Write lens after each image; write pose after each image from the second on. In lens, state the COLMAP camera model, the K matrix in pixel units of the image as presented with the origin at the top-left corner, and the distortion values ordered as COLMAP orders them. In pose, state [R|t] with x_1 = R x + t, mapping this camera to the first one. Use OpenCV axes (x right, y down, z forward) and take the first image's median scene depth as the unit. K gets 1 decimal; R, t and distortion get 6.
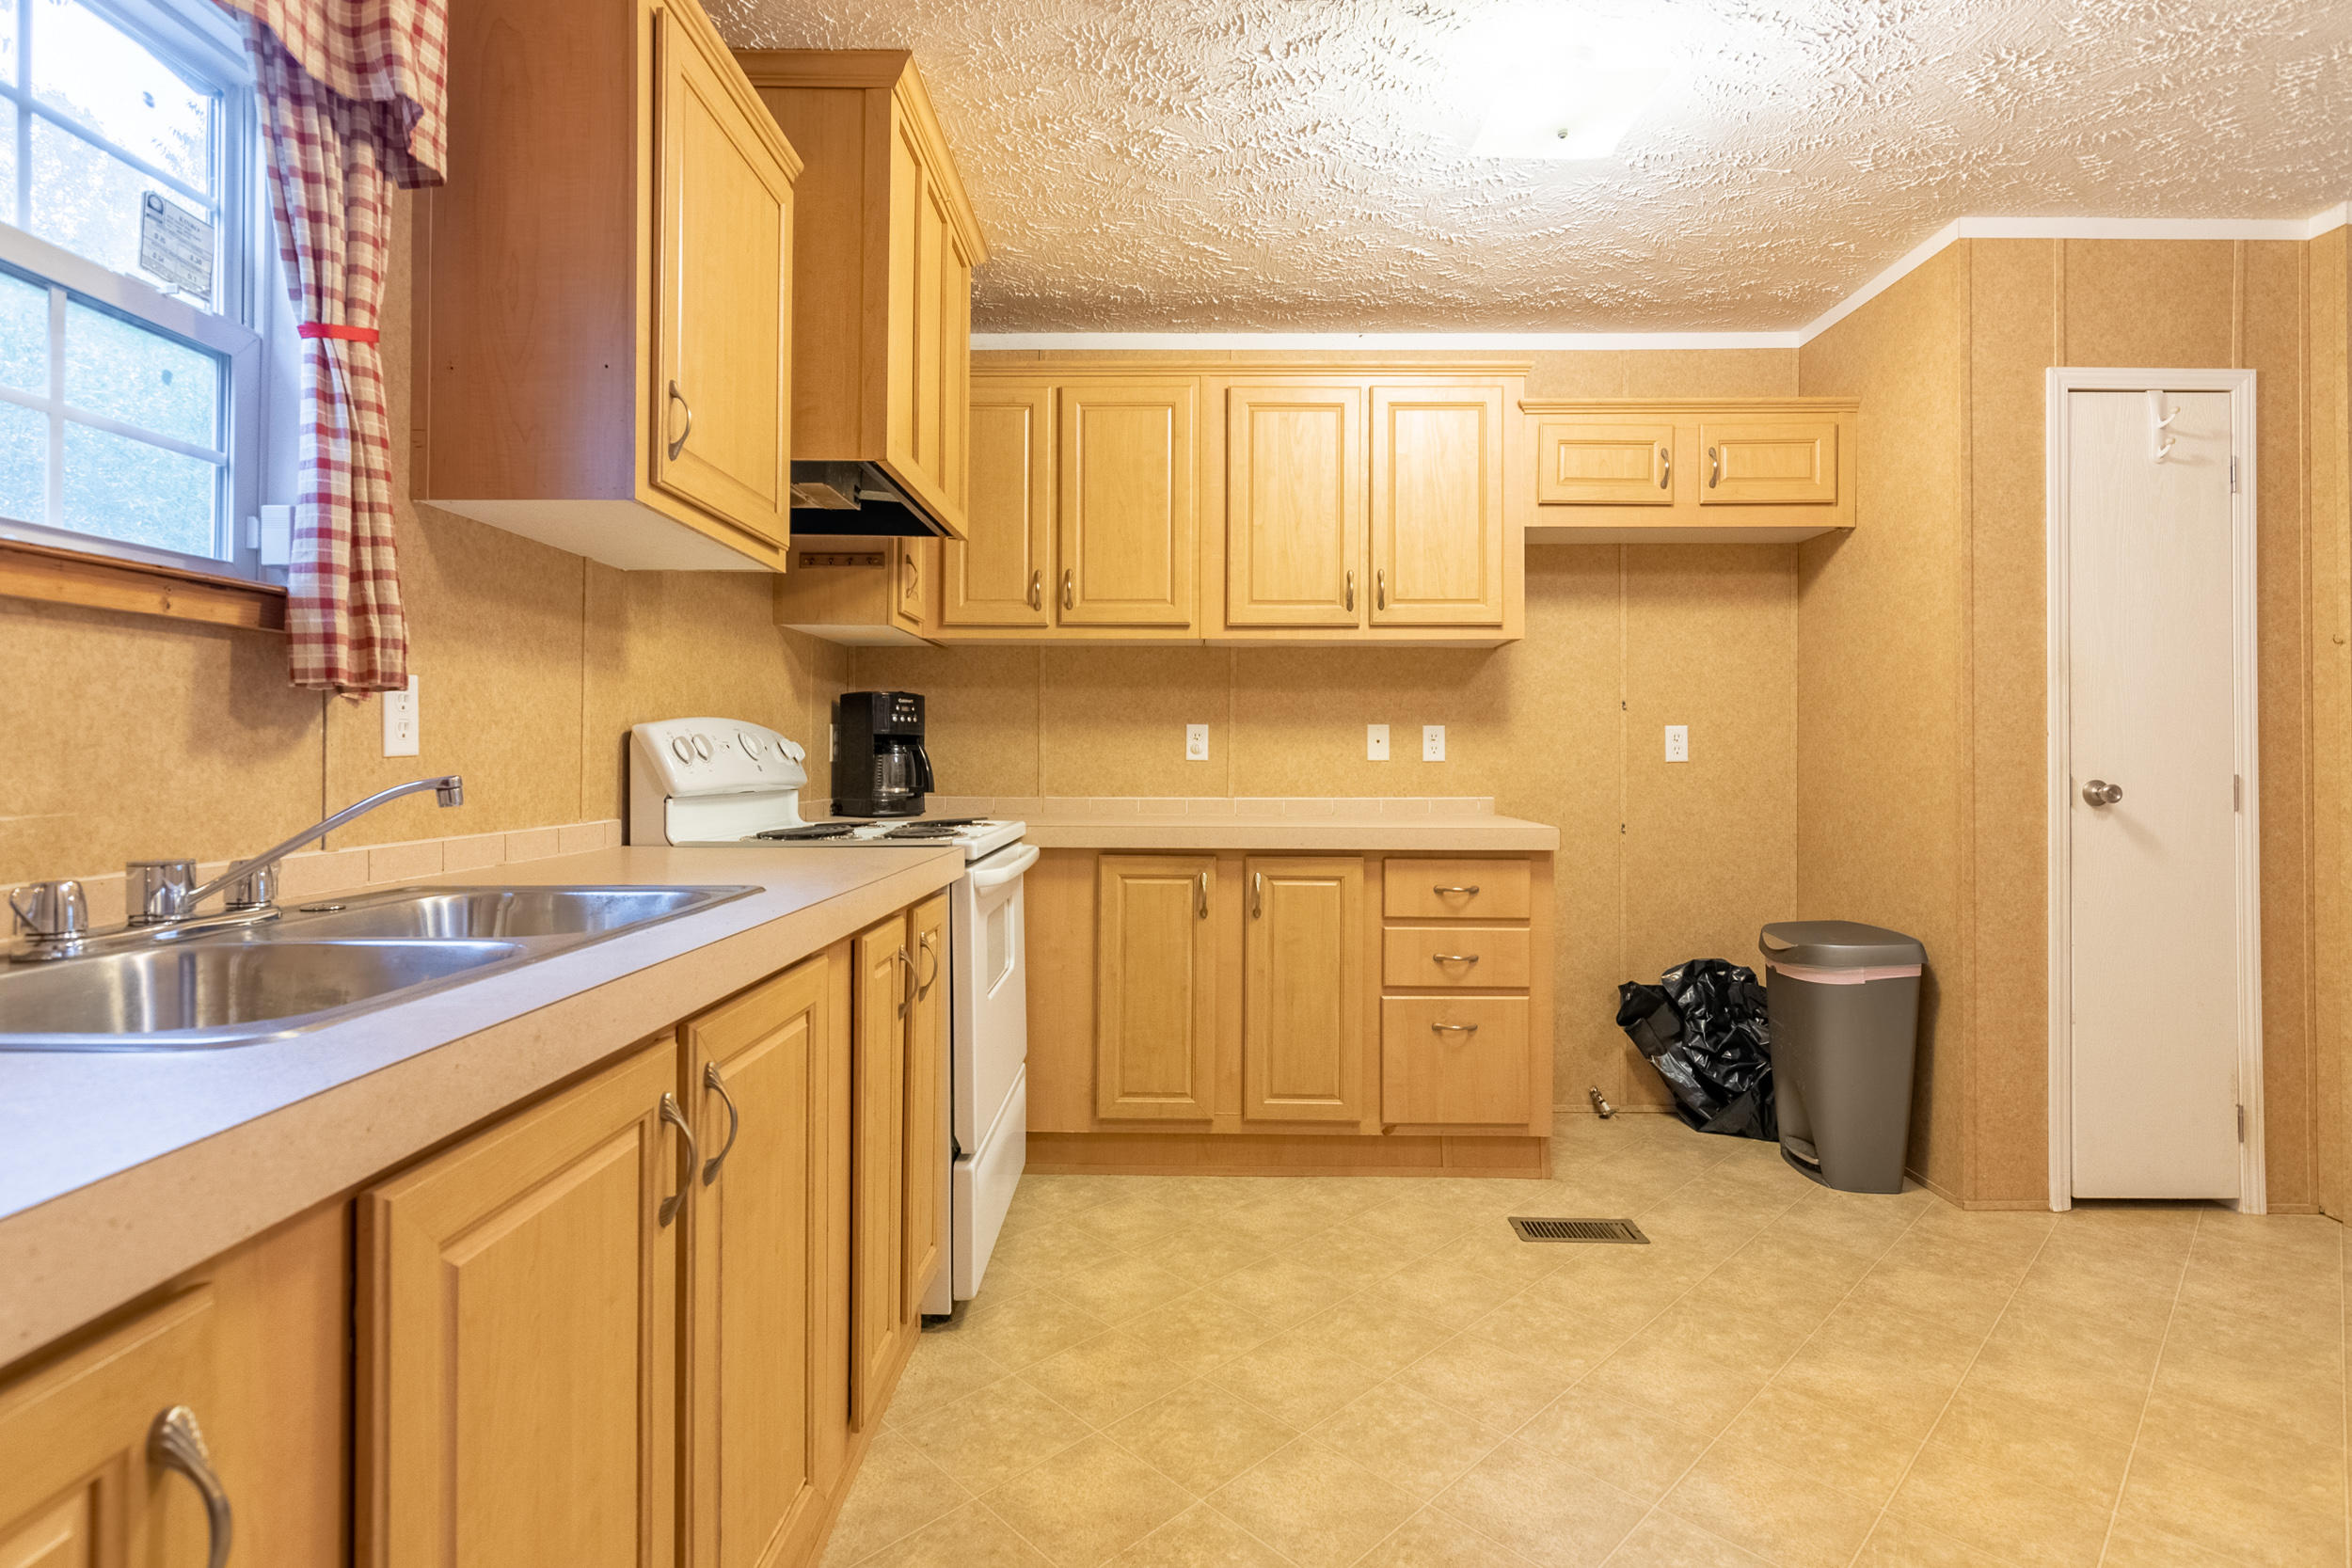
lens RADIAL K [[1147.4, 0, 1195.3], [0, 1147.4, 750.7], [0, 0, 1]] dist [0.003903, -0.000108]
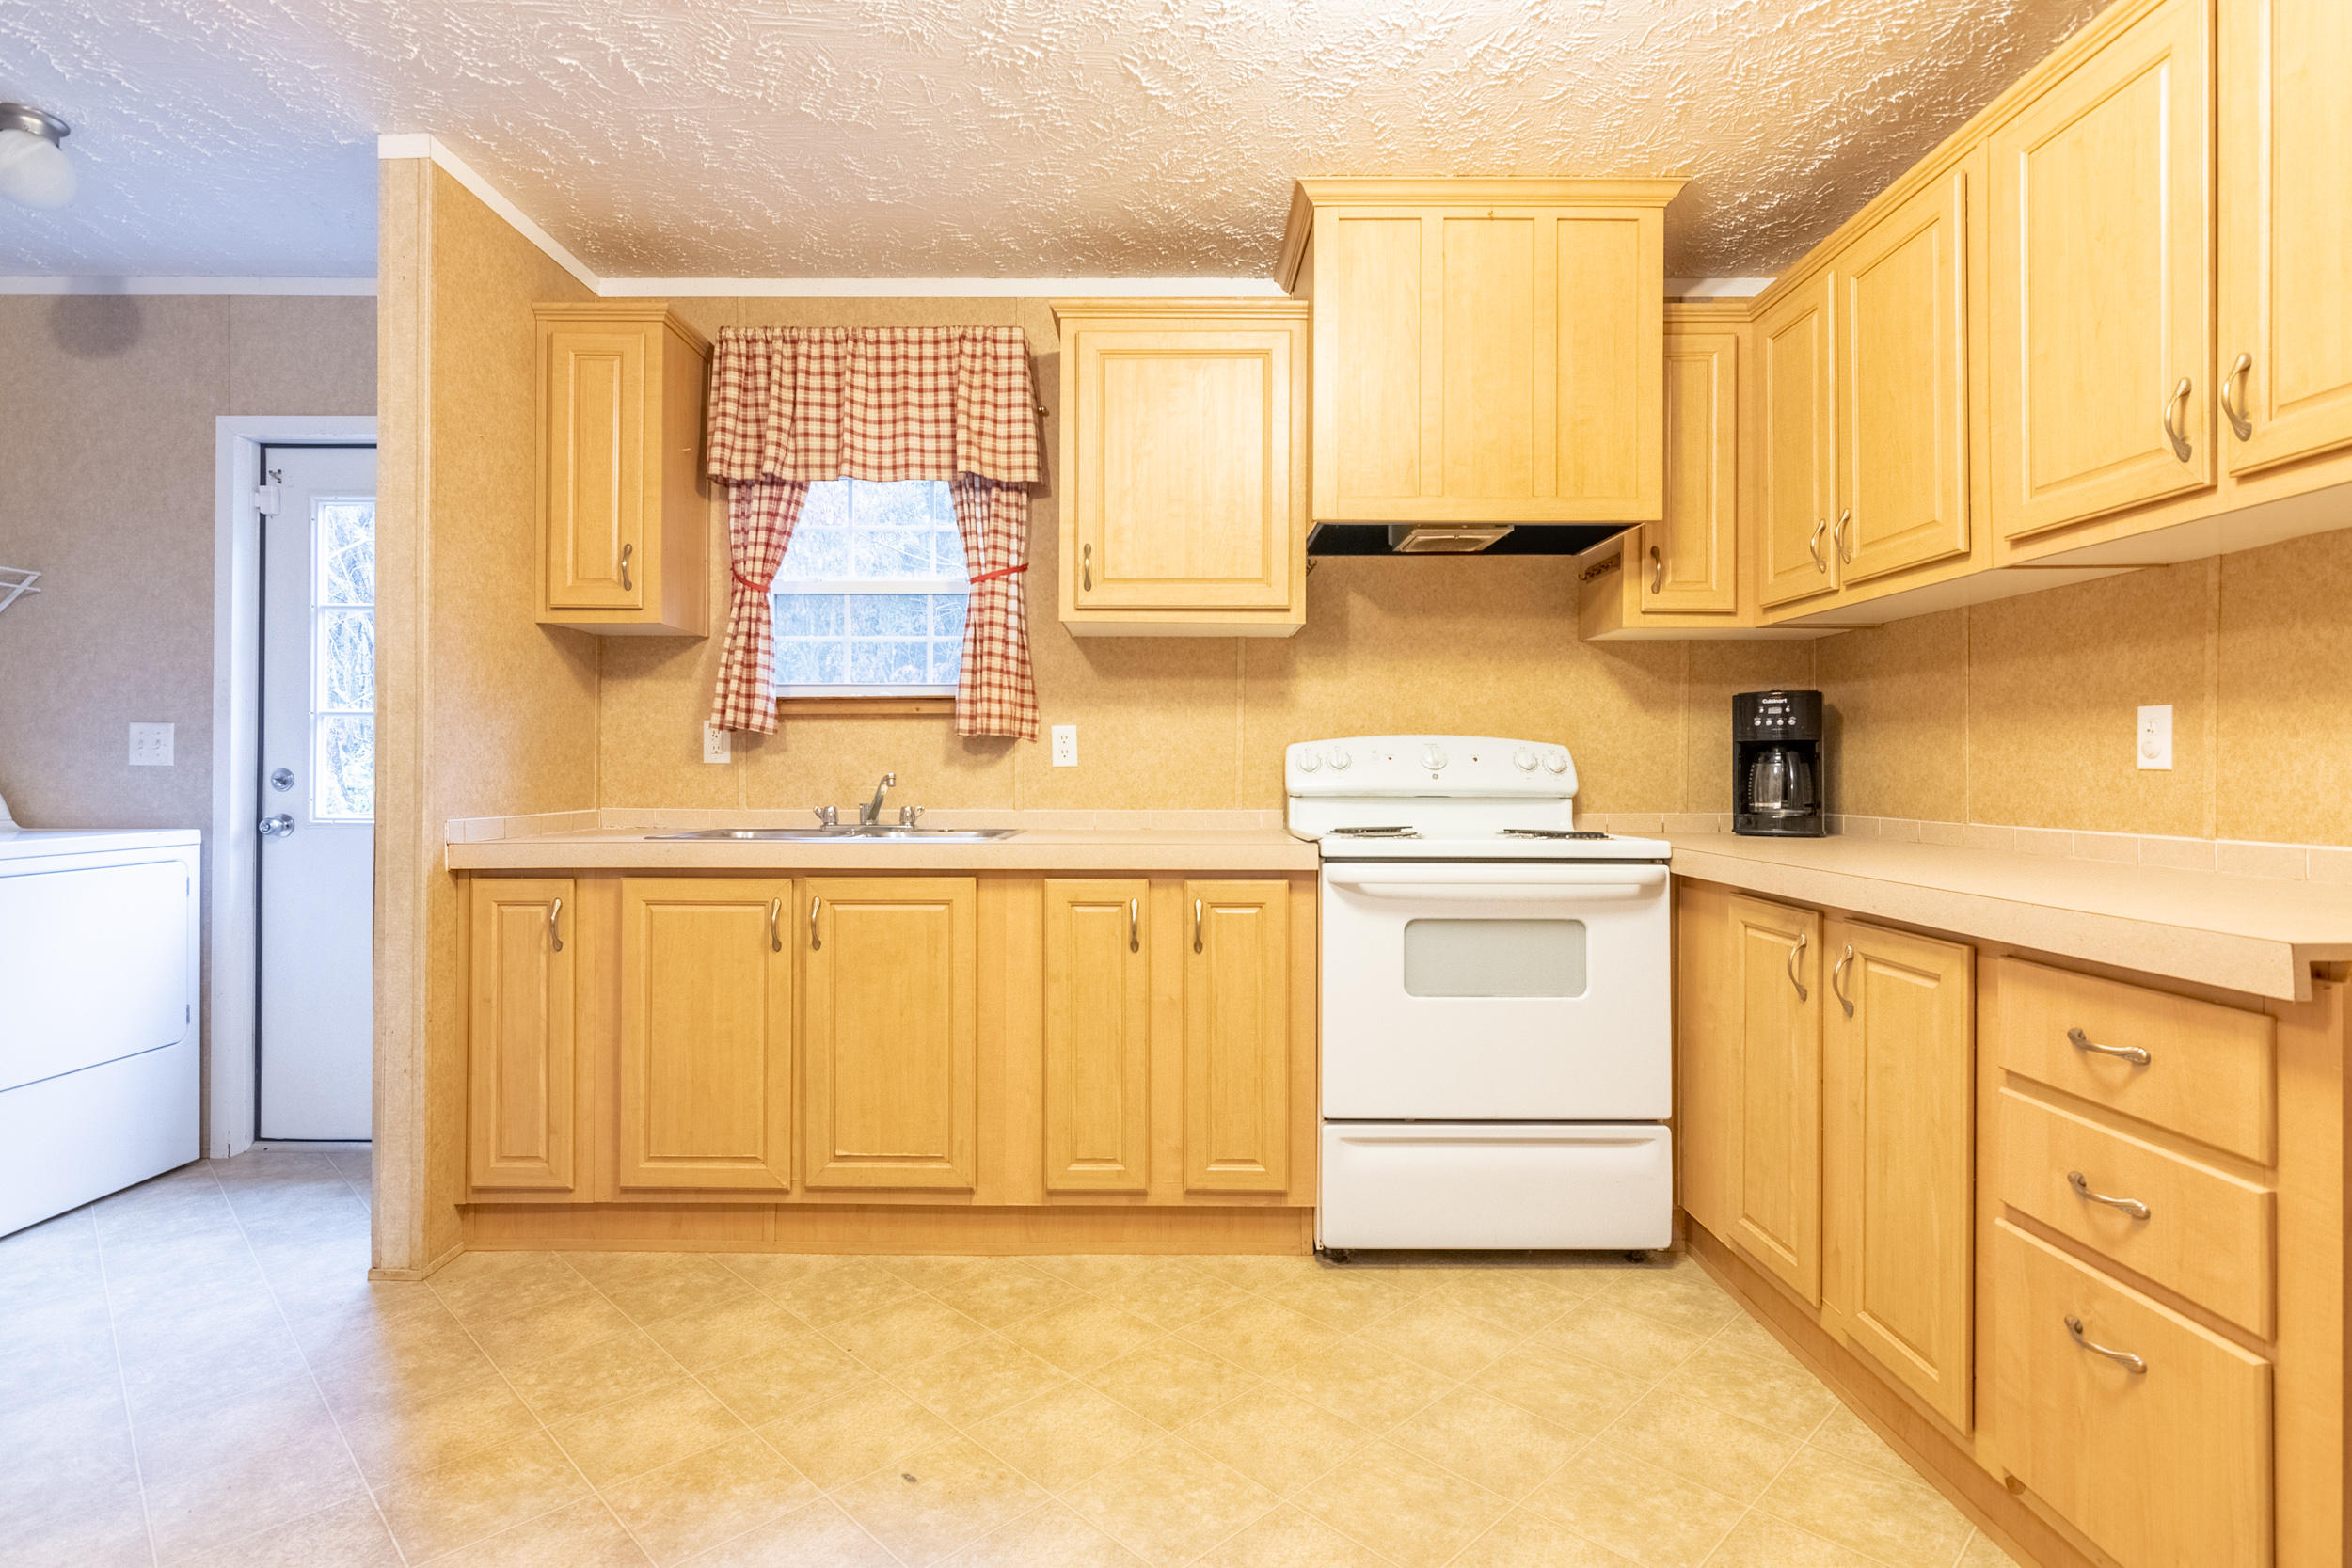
lens RADIAL K [[1147.4, 0, 1158.6], [0, 1147.4, 766.0], [0, 0, 1]] dist [0.003903, -0.000108]
pose [[-0.005698, -0.007565, -0.999955, 0.744748], [0.005054, 0.999958, -0.007594, 0.011221], [0.999971, -0.005097, -0.005660, 0.672283]]
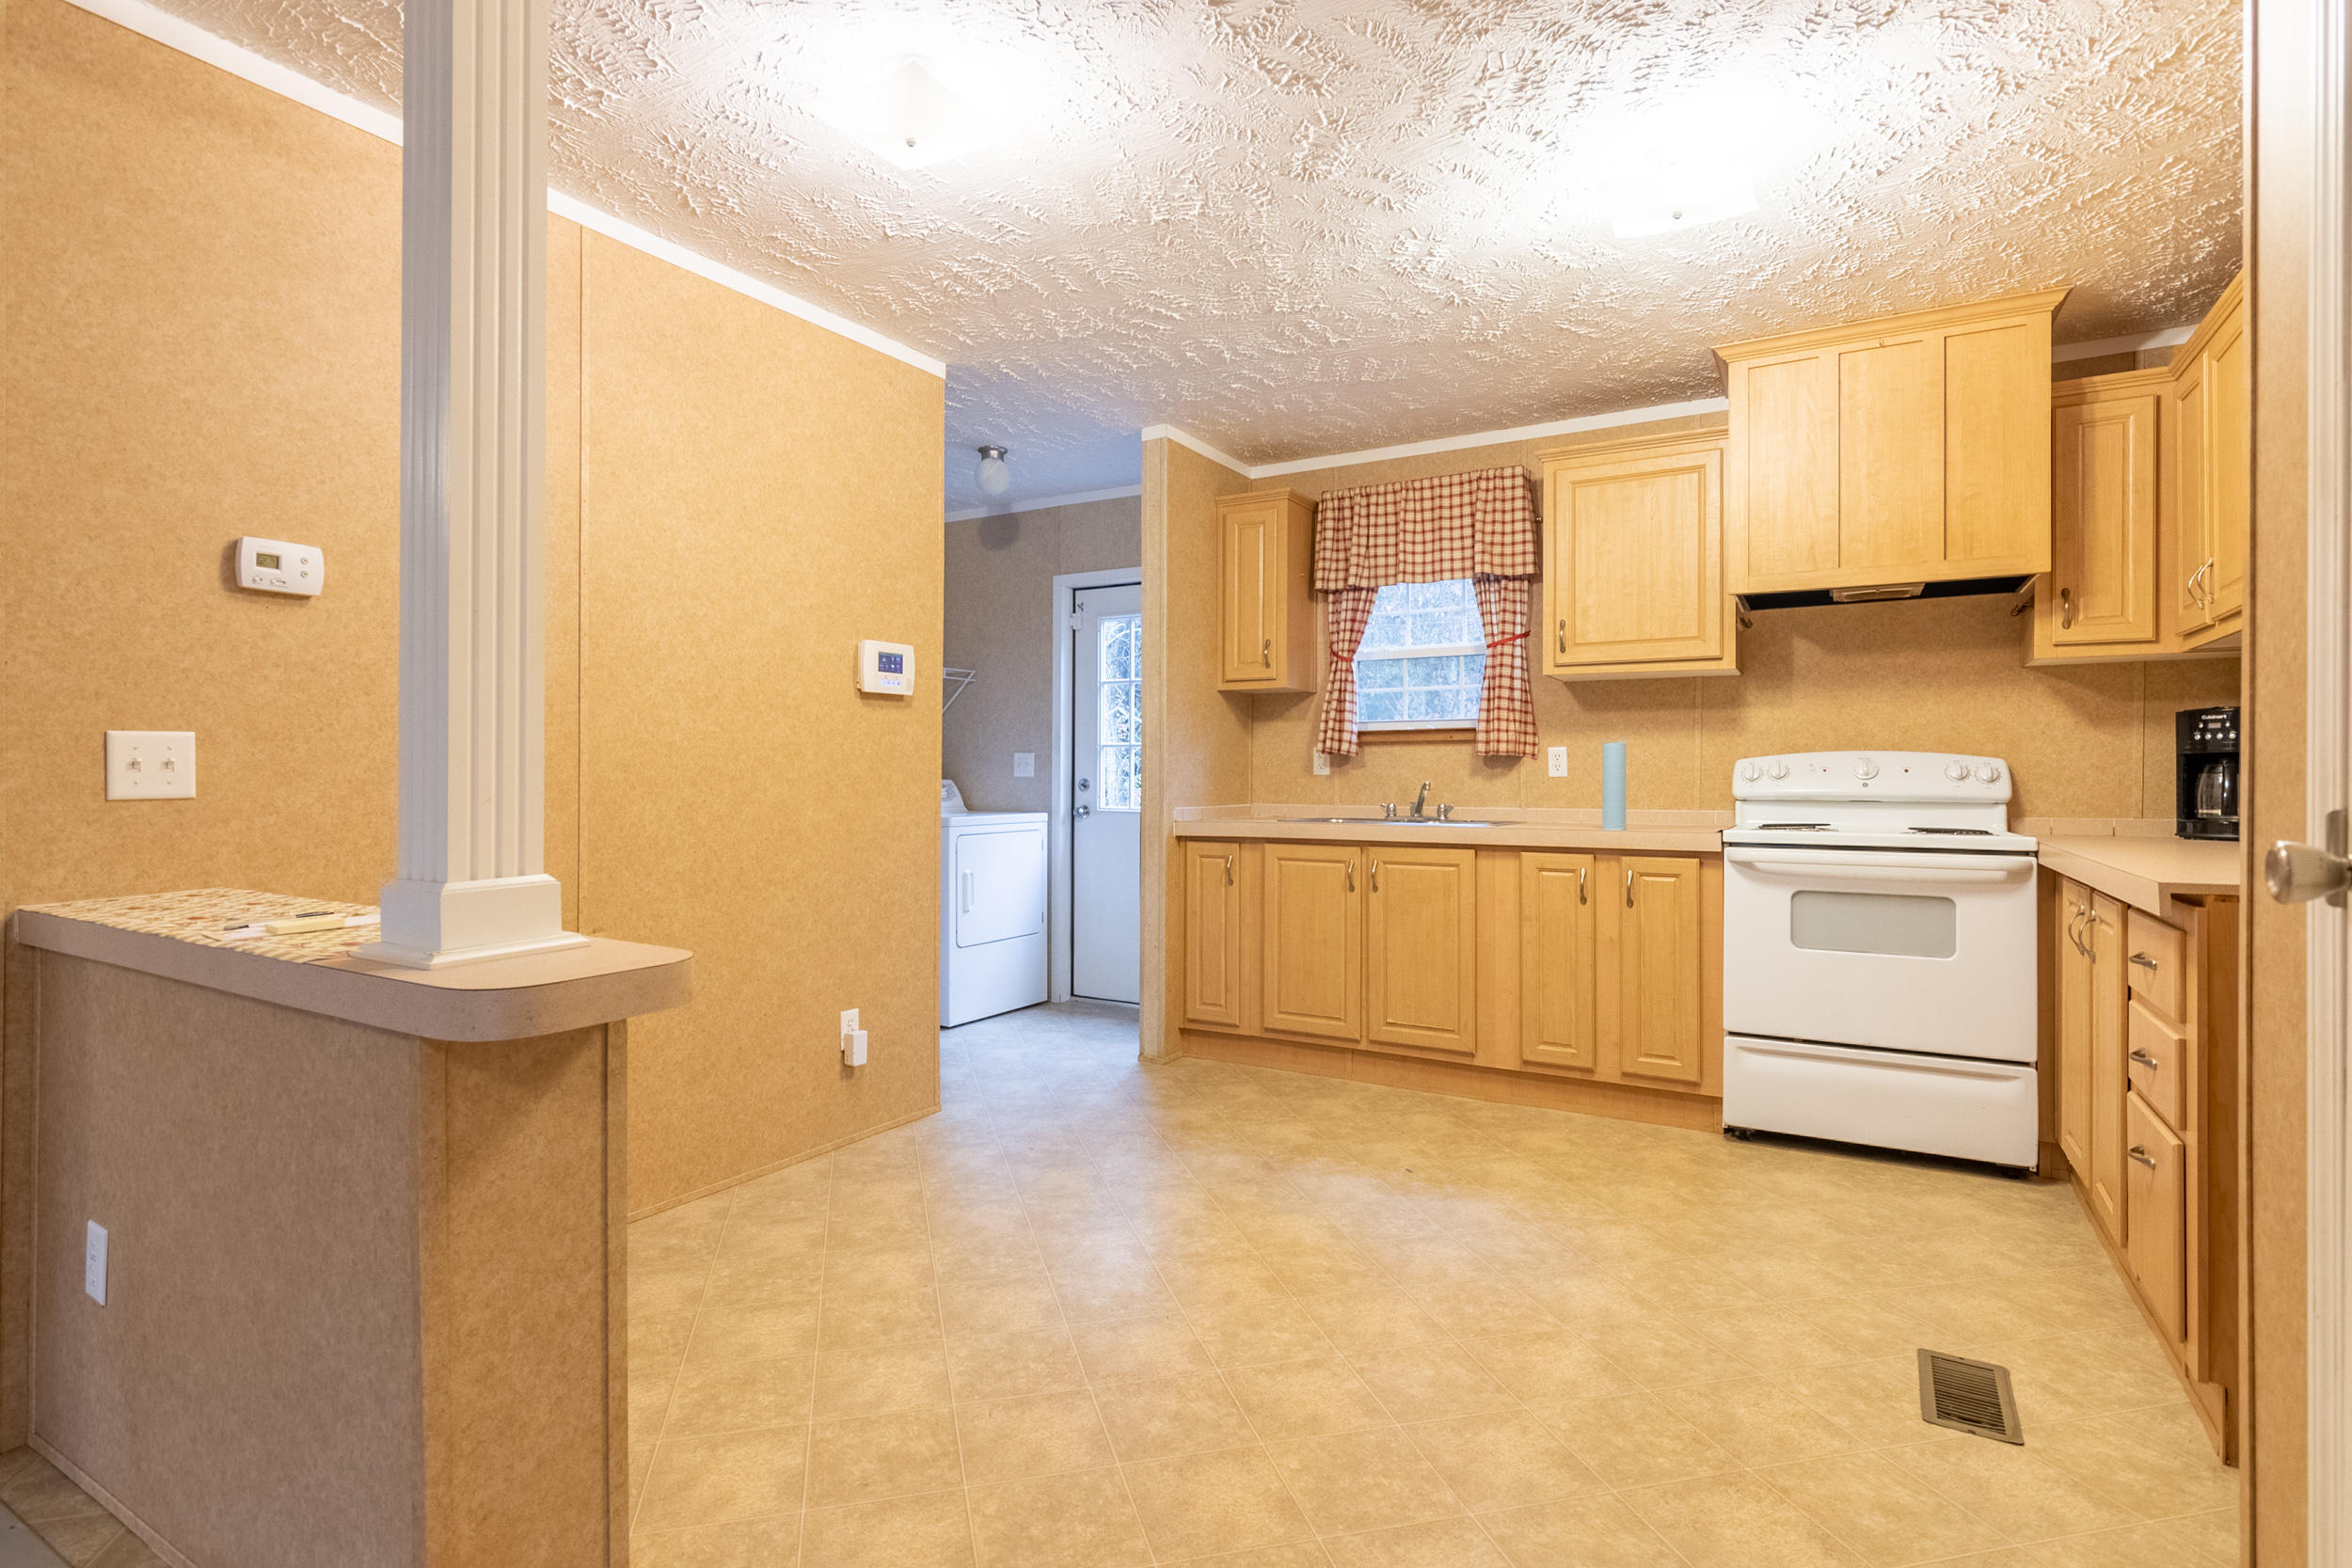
lens RADIAL K [[1147.4, 0, 1171.8], [0, 1147.4, 771.4], [0, 0, 1]] dist [0.003903, -0.000108]
pose [[-0.502638, -0.009359, -0.864446, 1.223364], [0.002683, 0.999920, -0.012385, 0.013121], [0.864493, -0.008545, -0.502573, 0.904818]]
